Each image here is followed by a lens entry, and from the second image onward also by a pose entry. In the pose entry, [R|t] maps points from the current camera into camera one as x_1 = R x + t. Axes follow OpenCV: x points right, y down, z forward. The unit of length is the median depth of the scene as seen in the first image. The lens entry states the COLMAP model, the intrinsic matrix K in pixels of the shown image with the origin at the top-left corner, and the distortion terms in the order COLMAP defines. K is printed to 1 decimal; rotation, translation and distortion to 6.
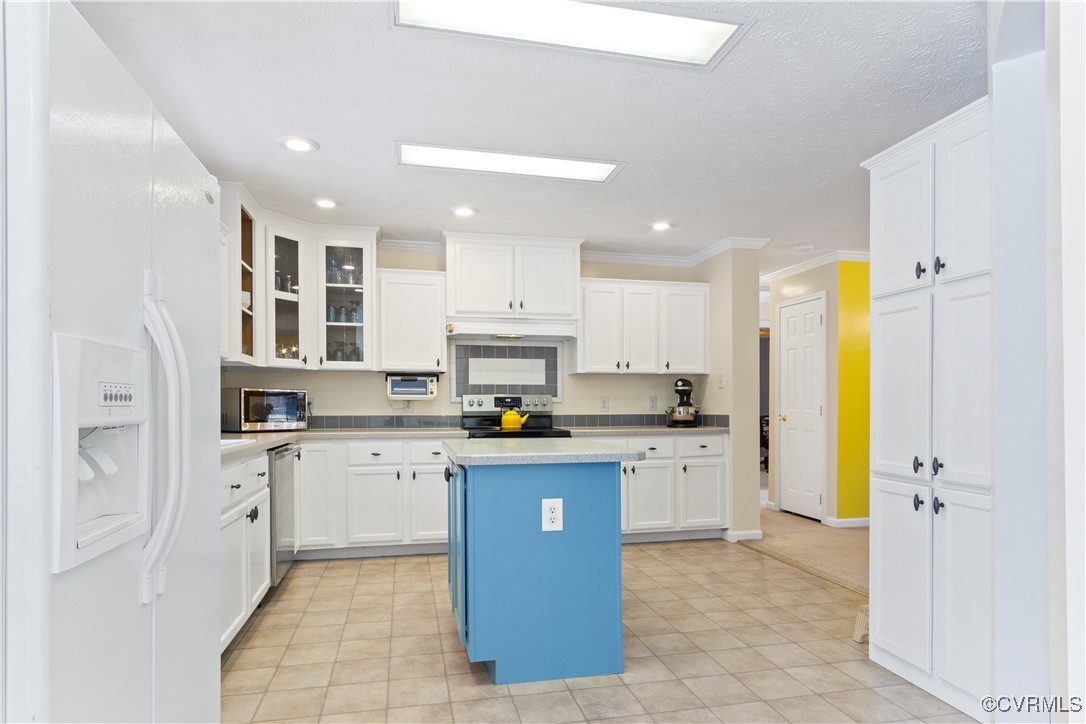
lens RADIAL K [[589.2, 0, 538.8], [0, 589.2, 416.0], [0, 0, 1]] dist [-0.004729, 0.007695]
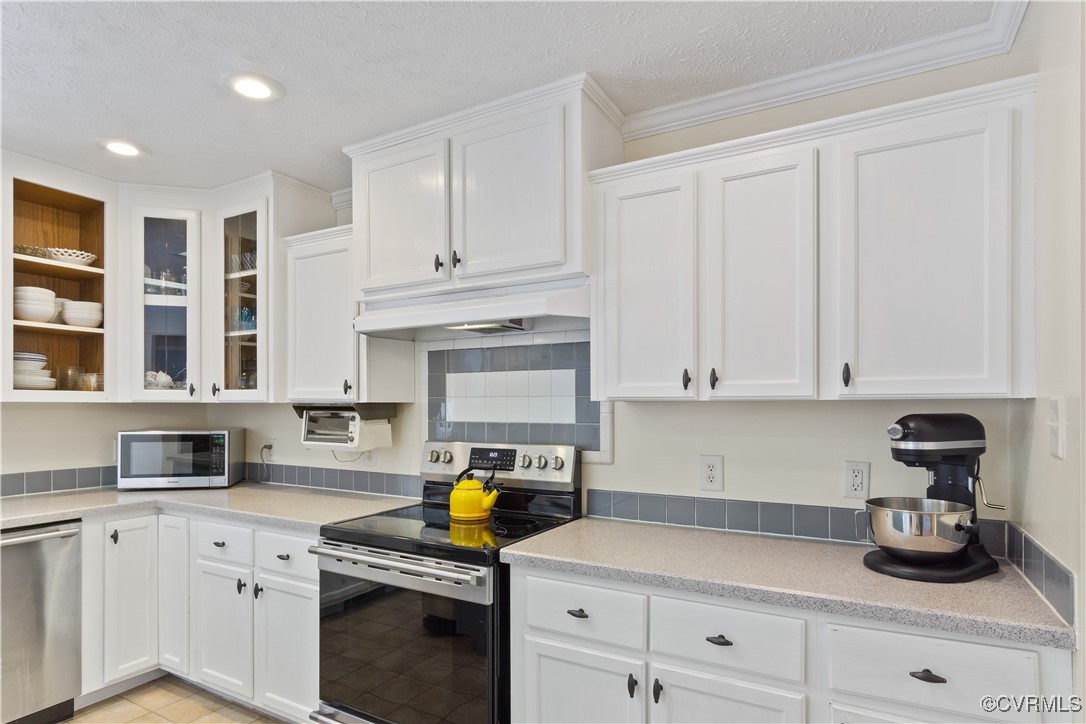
lens RADIAL K [[589.2, 0, 555.0], [0, 589.2, 408.6], [0, 0, 1]] dist [-0.004729, 0.007695]
pose [[0.734990, 0.007881, -0.678032, 0.340070], [-0.014392, 0.999889, -0.003978, -0.068102], [0.677925, 0.012682, 0.735021, 0.694680]]
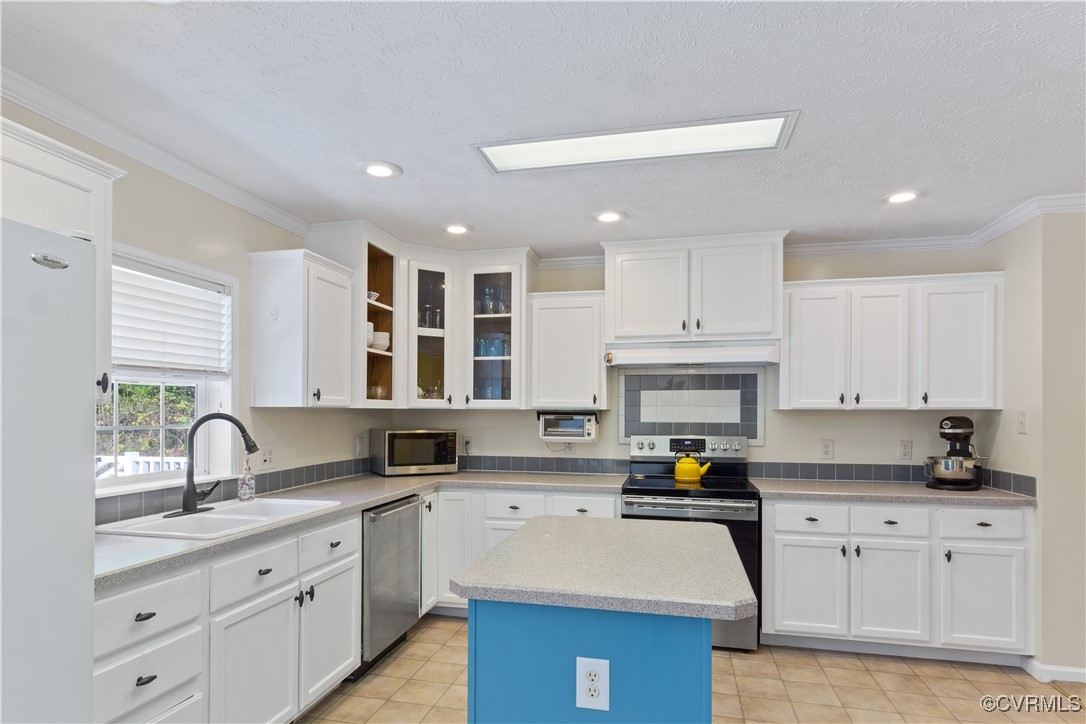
lens RADIAL K [[589.2, 0, 548.3], [0, 589.2, 414.7], [0, 0, 1]] dist [-0.004729, 0.007695]
pose [[0.900895, 0.009615, -0.433930, 0.128745], [-0.013639, 0.999888, -0.006160, -0.060043], [0.433822, 0.011467, 0.900925, 0.206305]]
